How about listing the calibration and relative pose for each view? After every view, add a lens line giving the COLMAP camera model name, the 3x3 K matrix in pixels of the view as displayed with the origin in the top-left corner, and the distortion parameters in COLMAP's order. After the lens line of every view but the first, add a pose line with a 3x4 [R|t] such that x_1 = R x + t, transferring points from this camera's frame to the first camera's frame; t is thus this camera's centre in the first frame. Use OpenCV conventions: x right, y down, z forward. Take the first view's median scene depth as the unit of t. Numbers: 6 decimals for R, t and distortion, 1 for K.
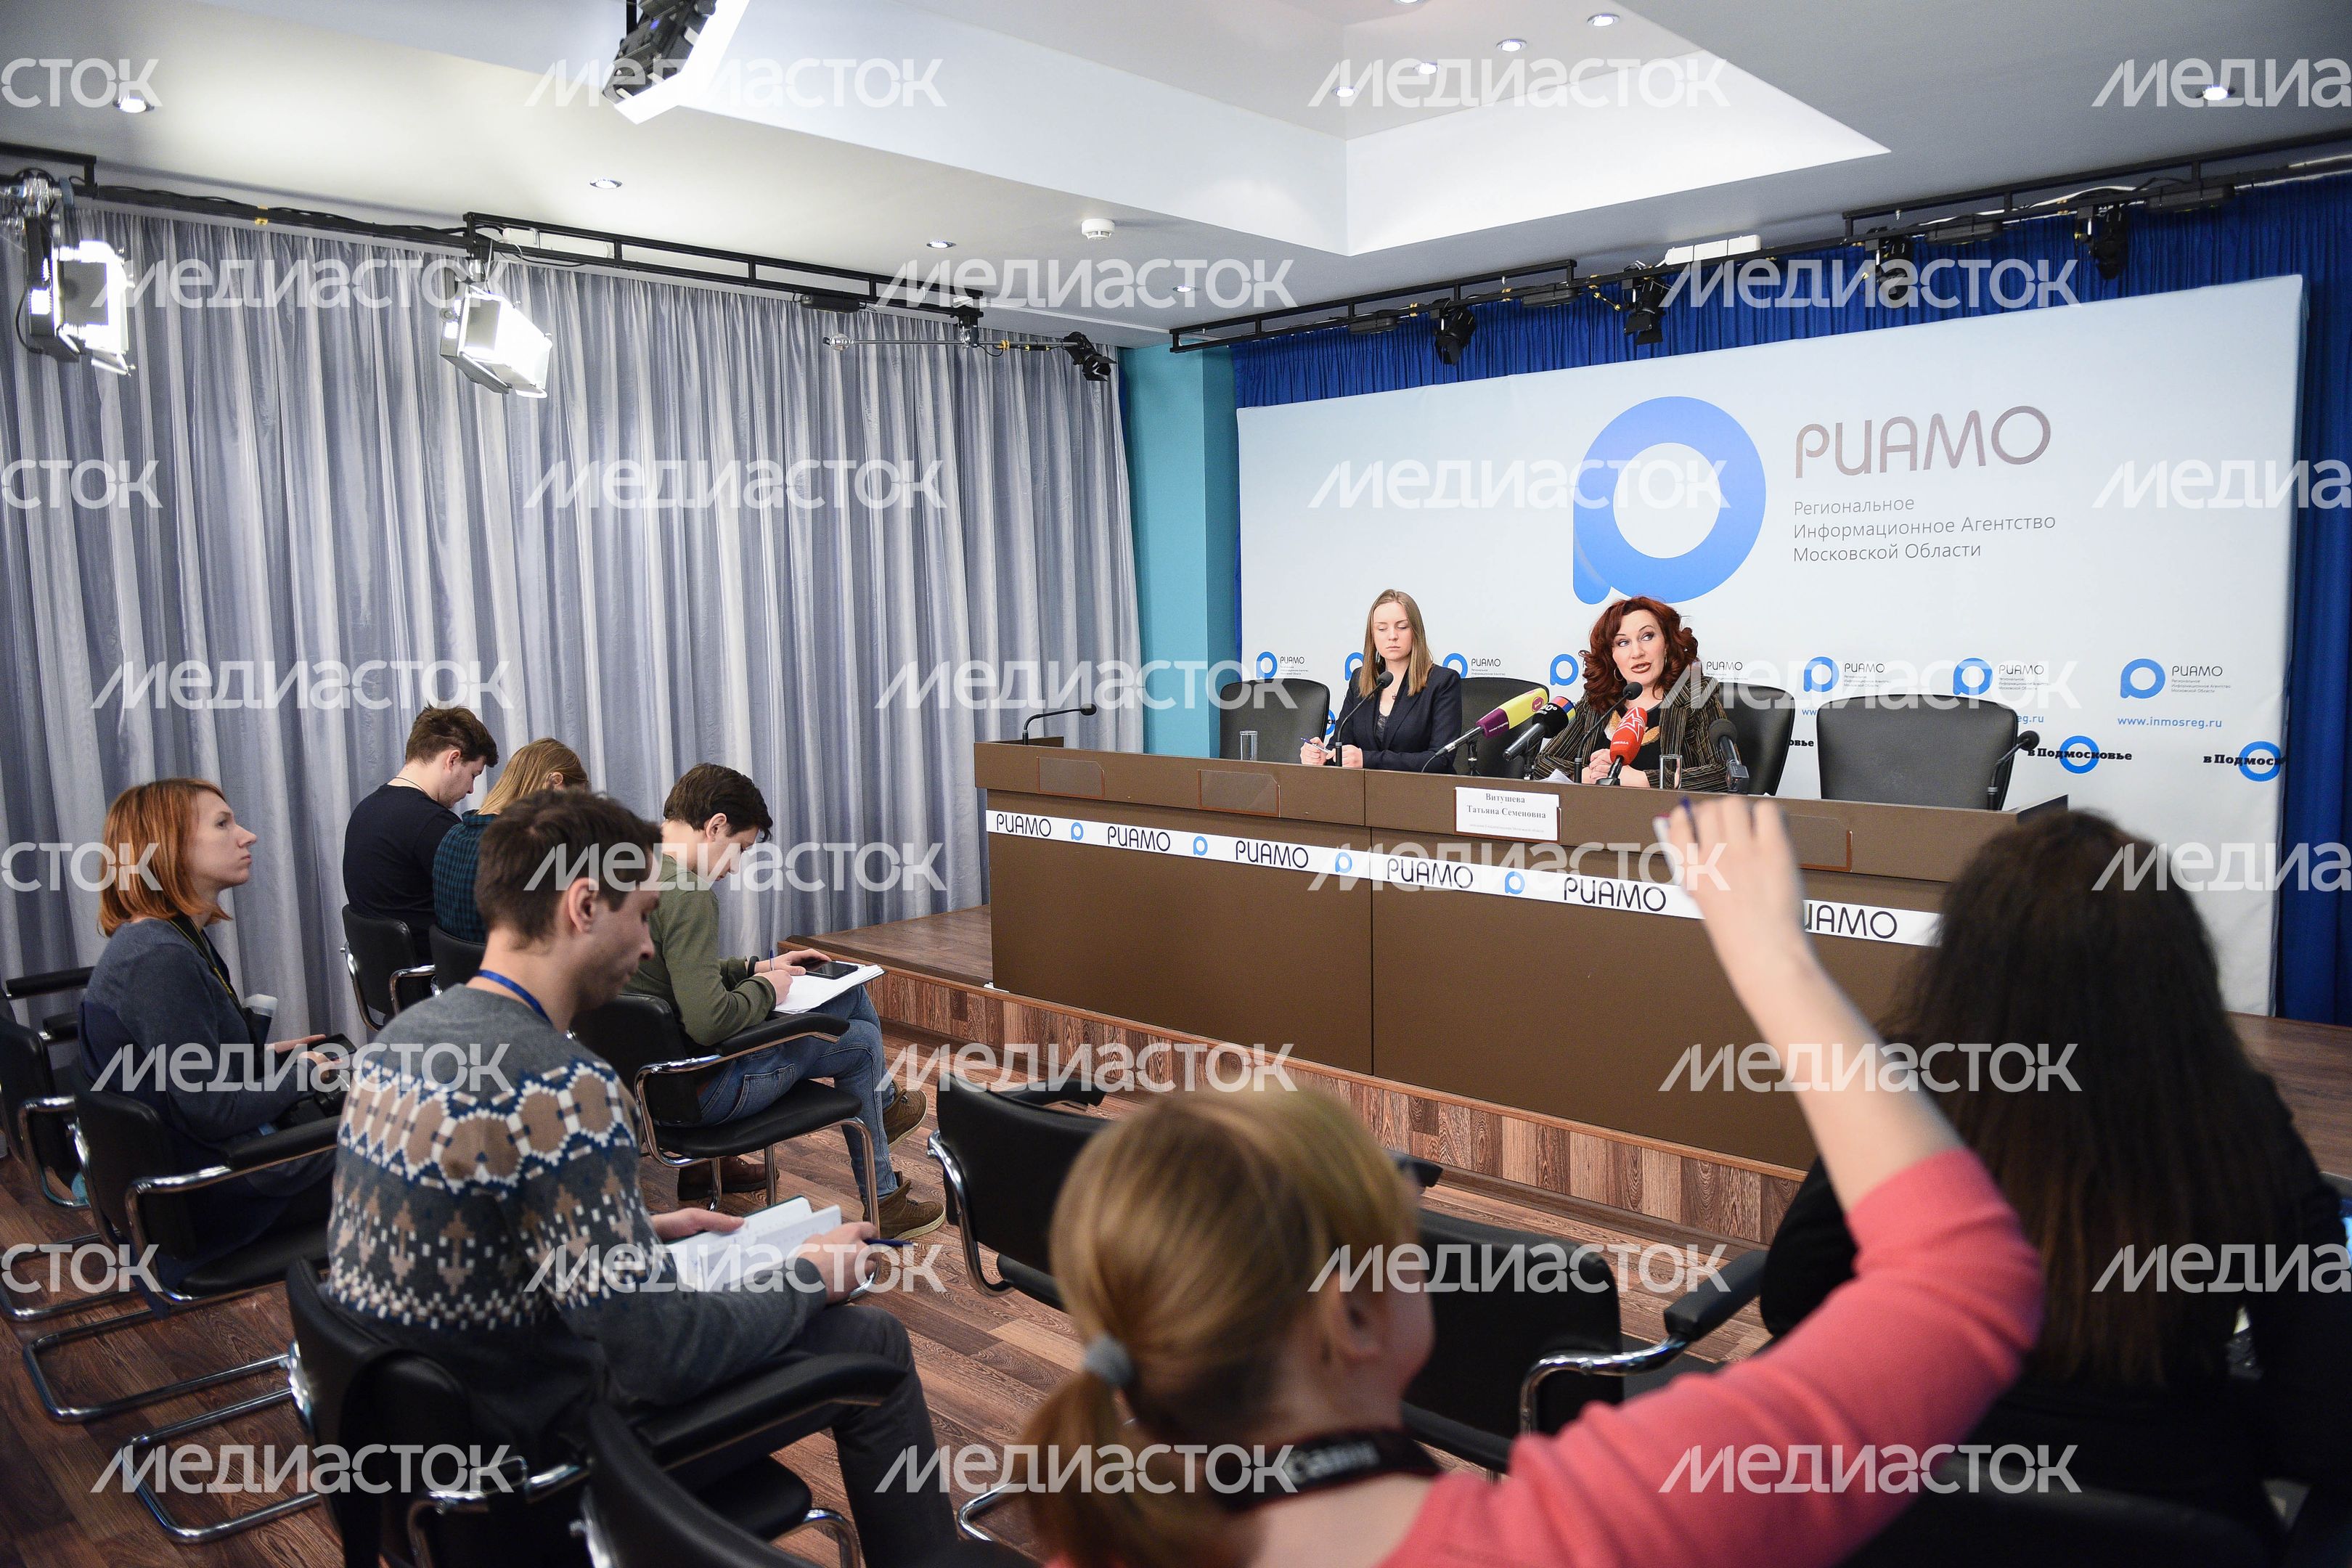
lens RADIAL K [[1632.4, 0, 1179.8], [0, 1632.4, 790.6], [0, 0, 1]] dist [-0.044831, -0.007325]
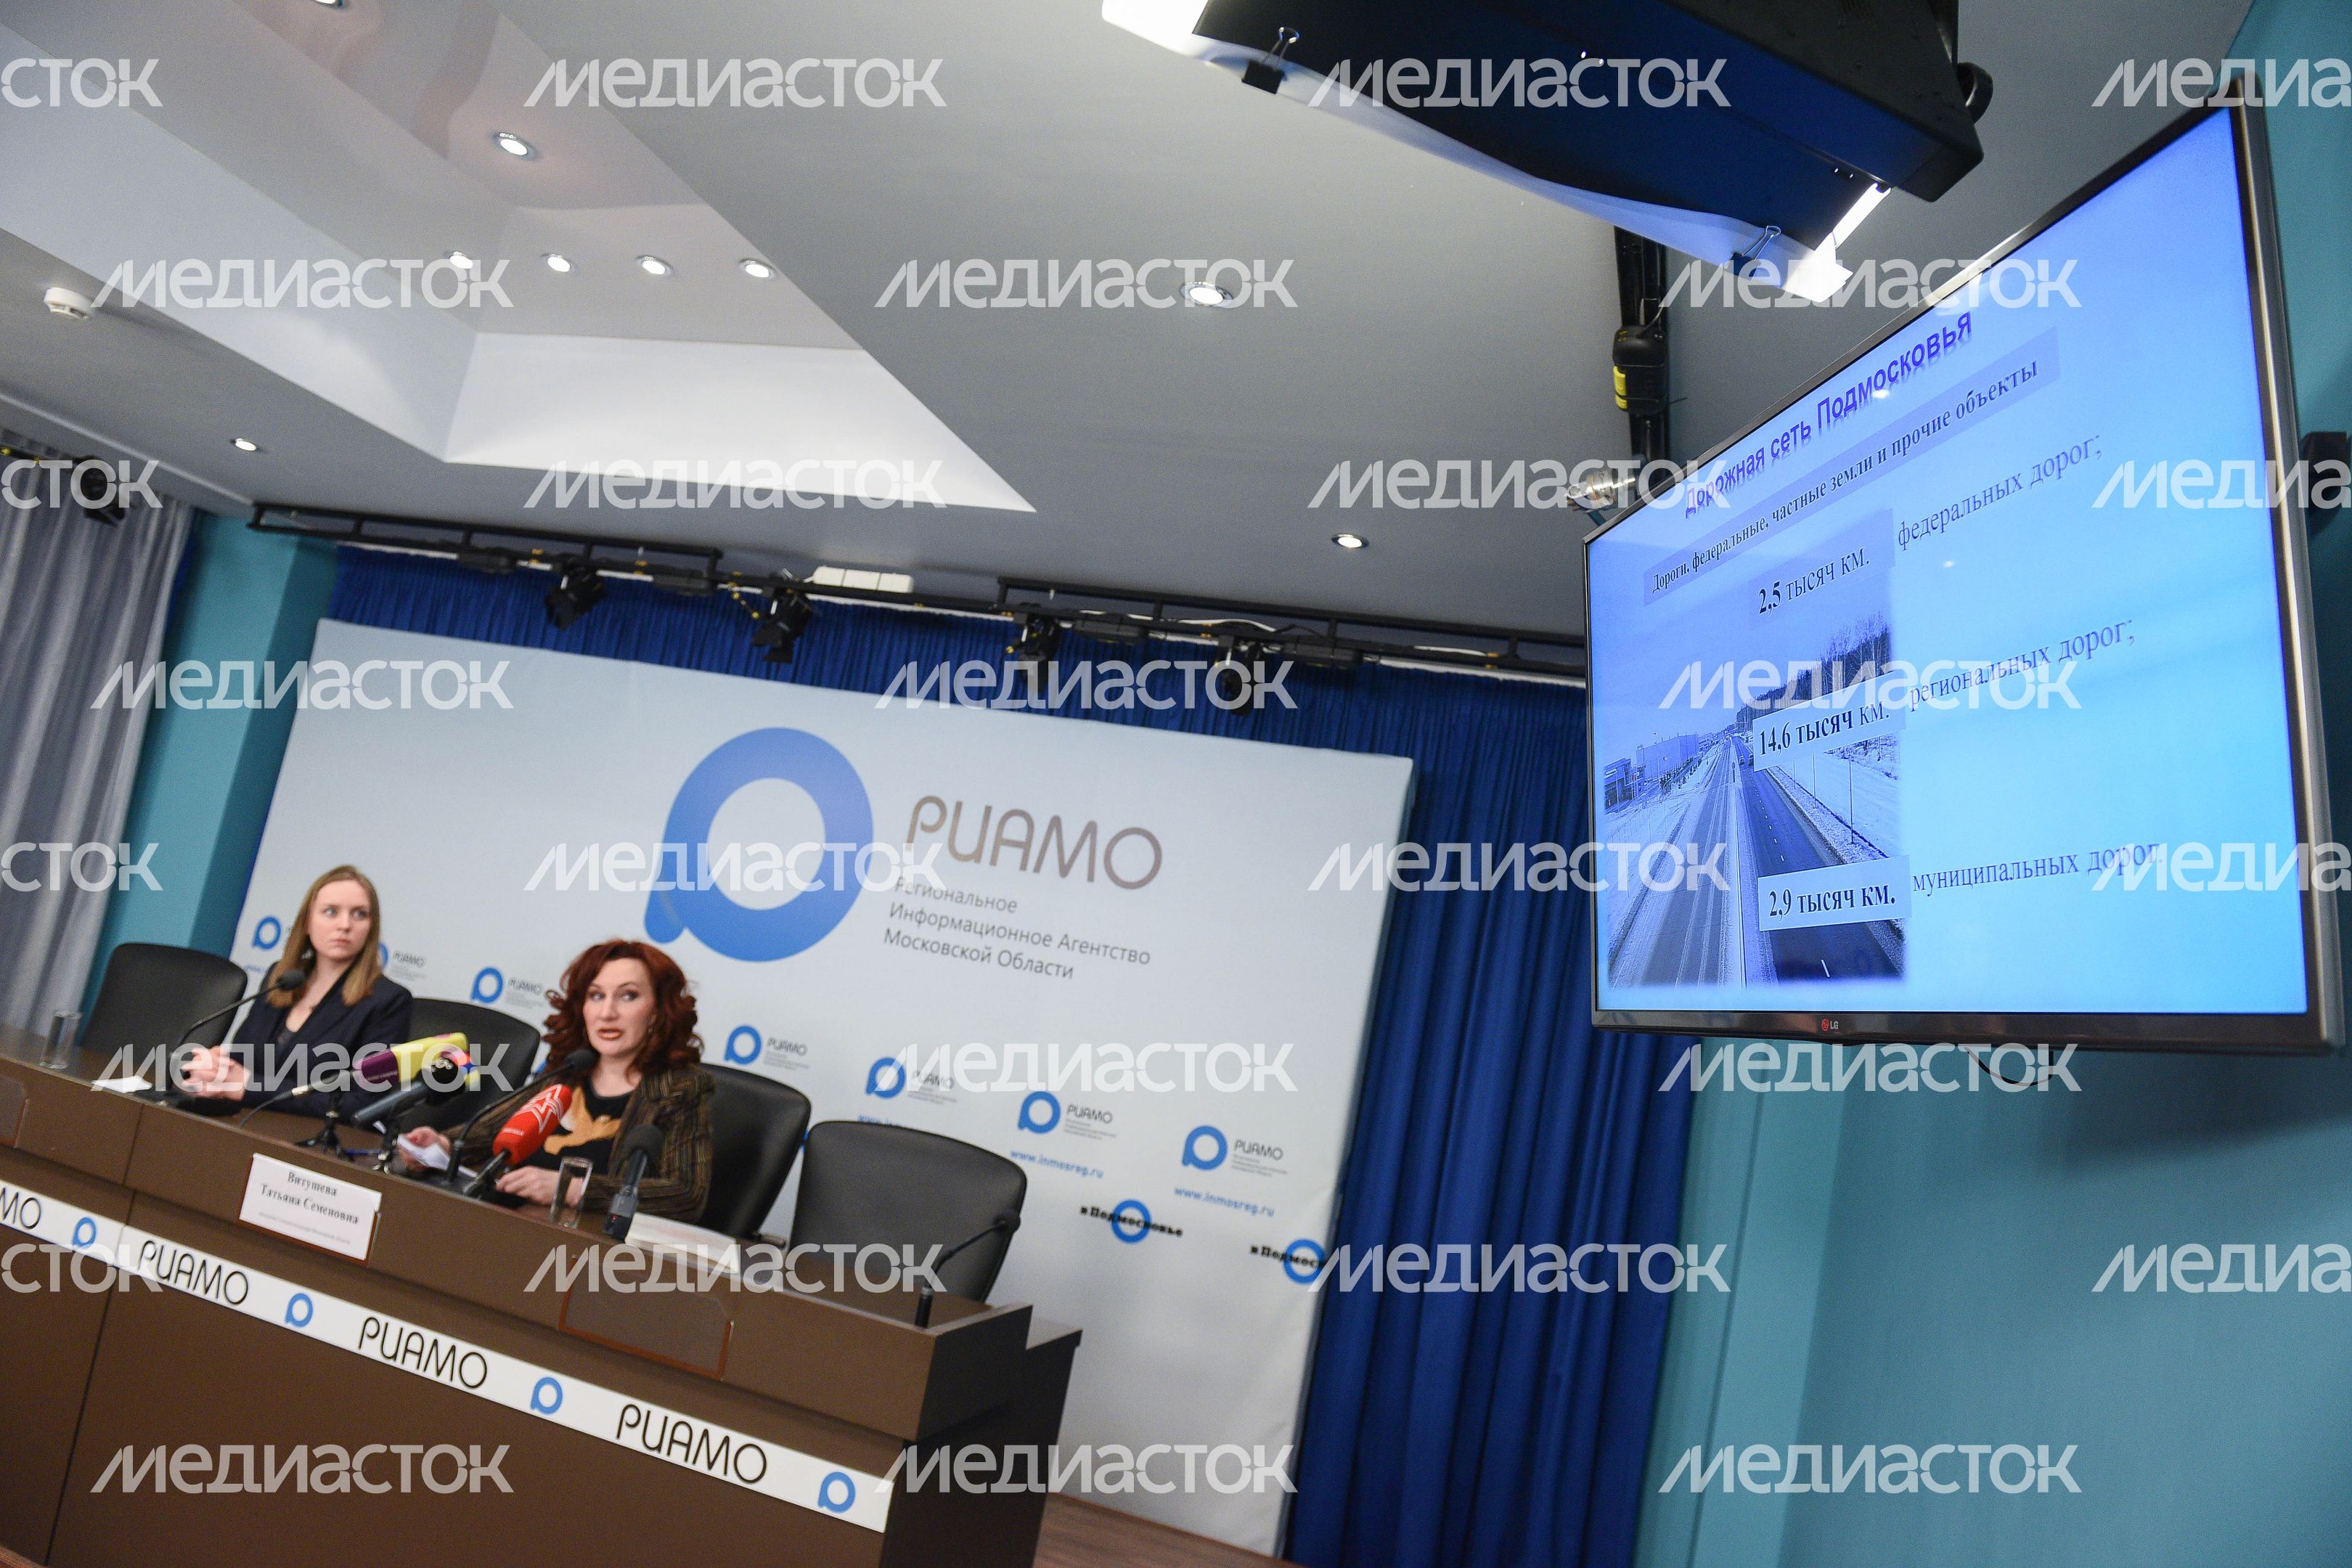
lens RADIAL K [[1592.4, 0, 1177.0], [0, 1592.4, 789.3], [0, 0, 1]] dist [-0.053690, 0.000927]
pose [[0.879397, 0.249414, 0.405529, 0.173415], [-0.158466, 0.956566, -0.244684, -0.041884], [-0.448943, 0.150912, 0.880724, 0.189121]]
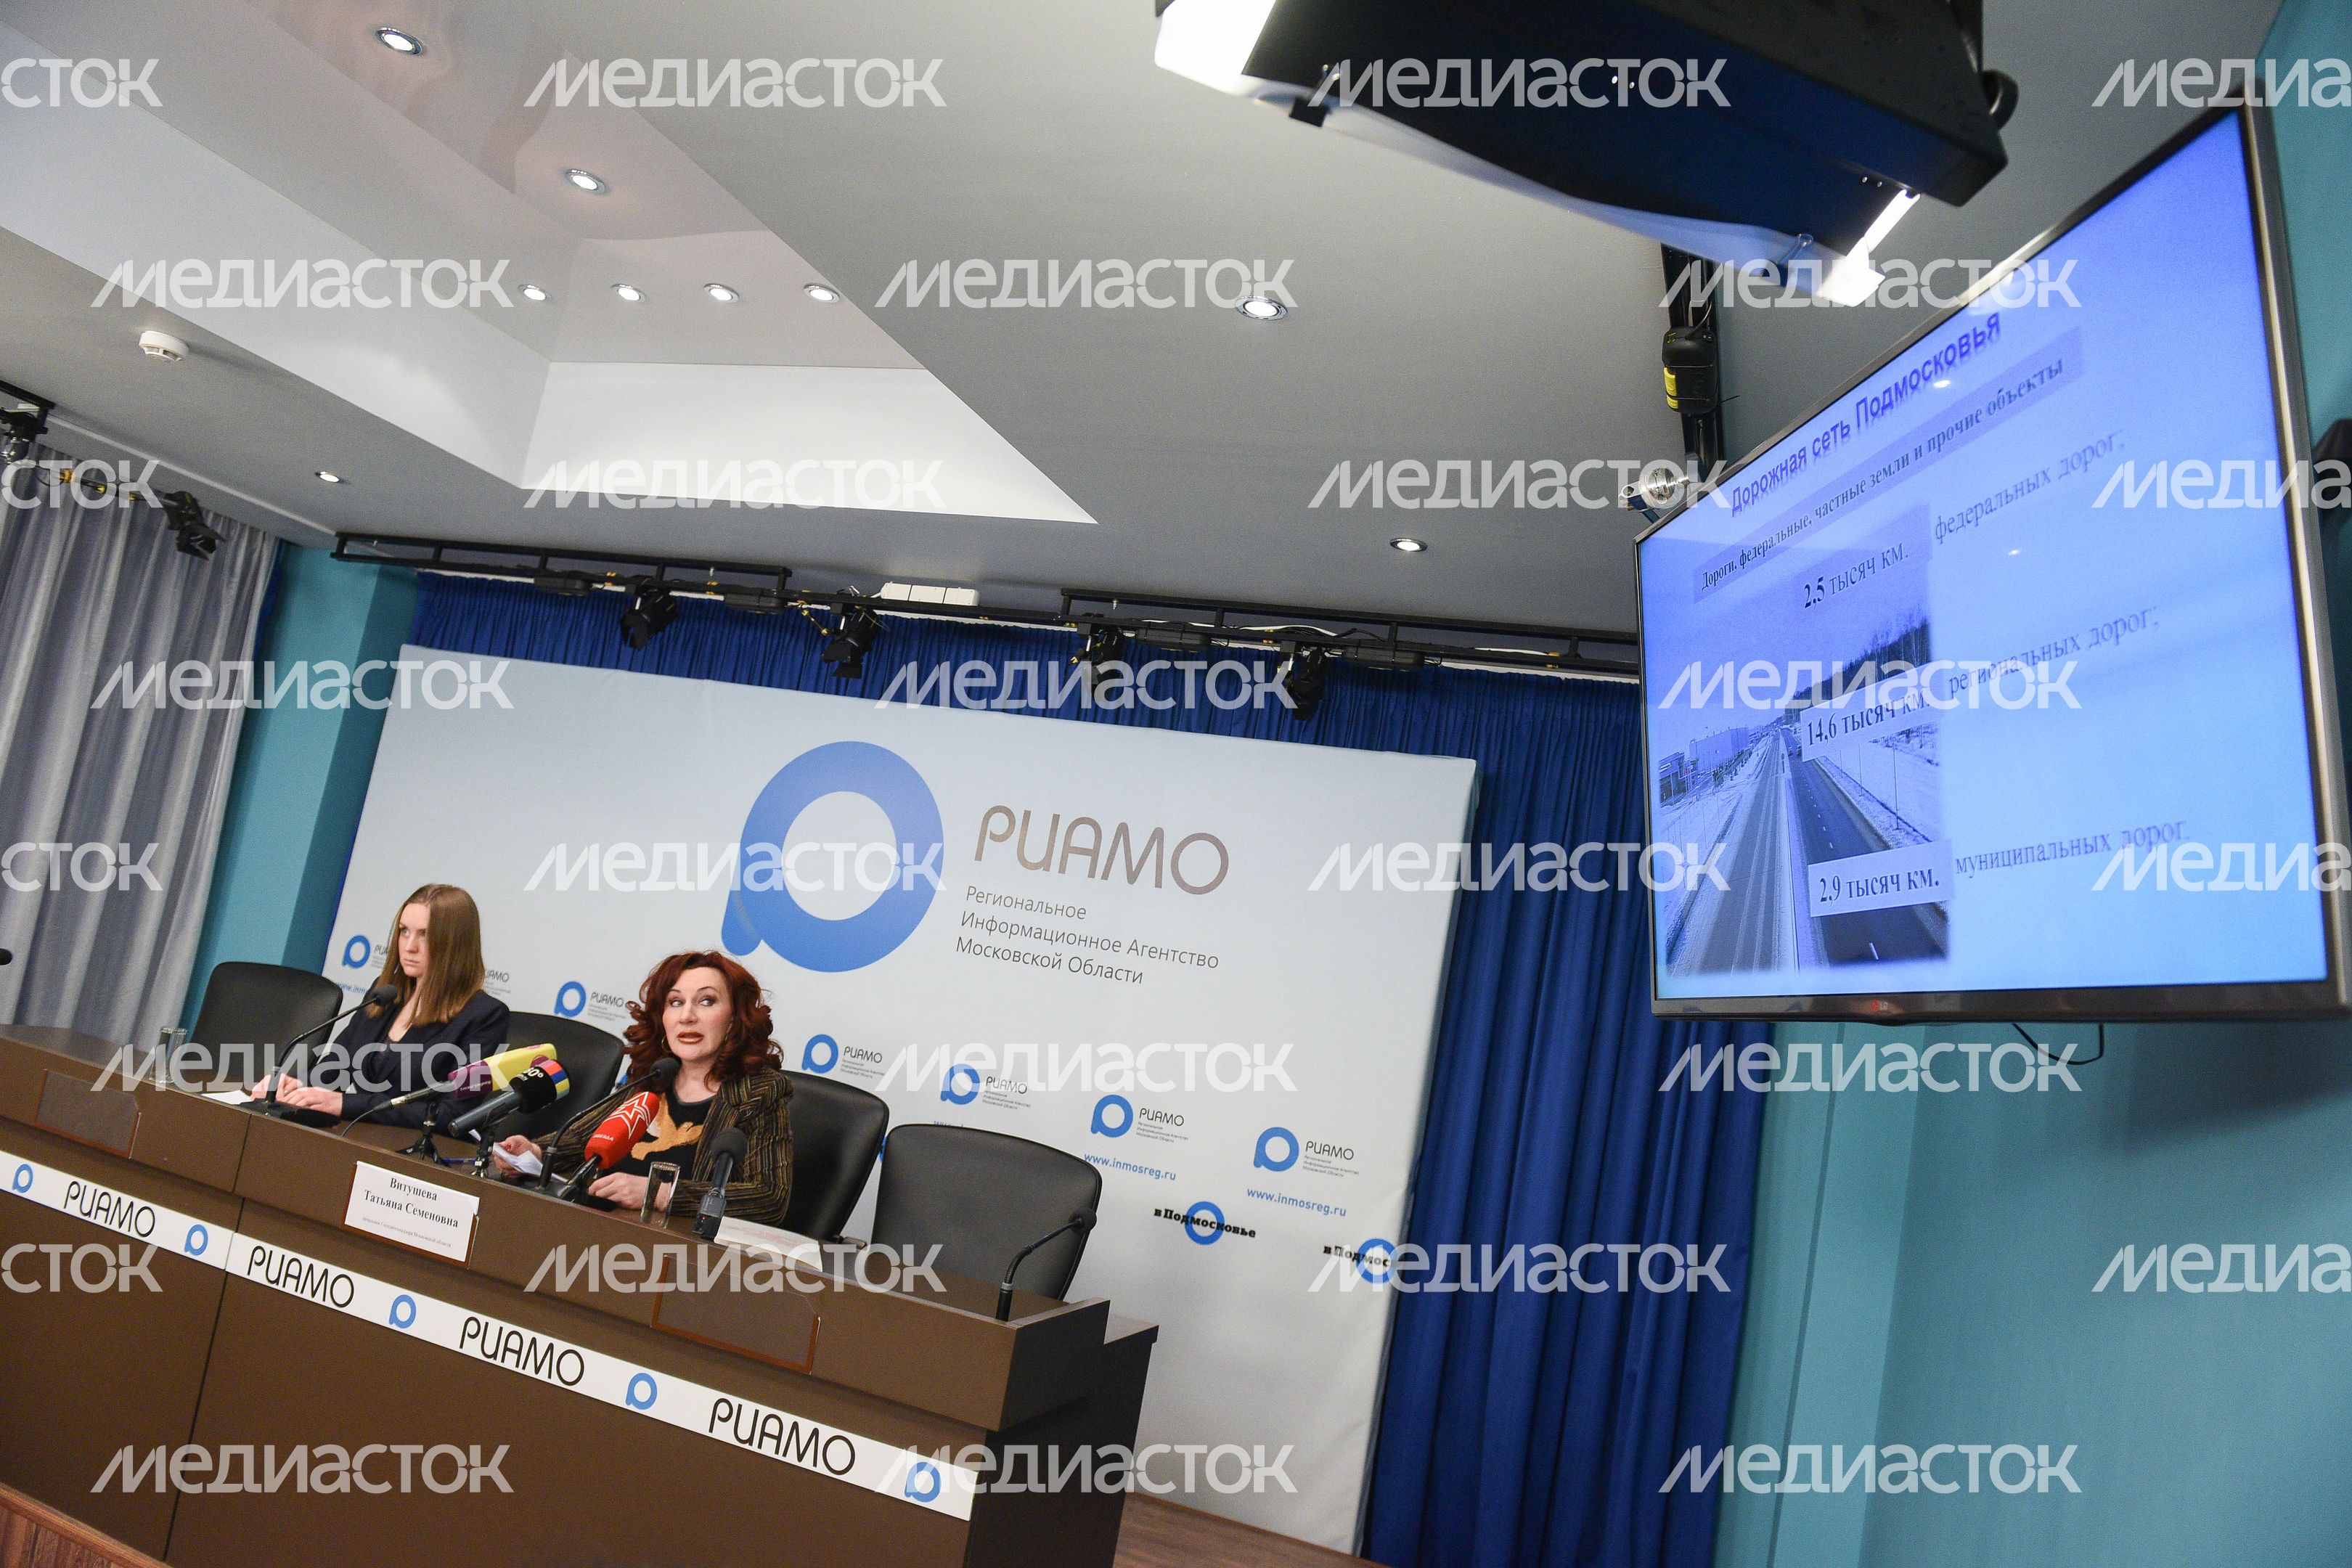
lens RADIAL K [[1597.9, 0, 1178.1], [0, 1597.9, 790.0], [0, 0, 1]] dist [-0.051590, -0.000811]
pose [[0.899539, 0.234325, 0.368675, 0.168539], [-0.150117, 0.958376, -0.242857, -0.037460], [-0.410237, 0.163115, 0.897273, 0.177617]]
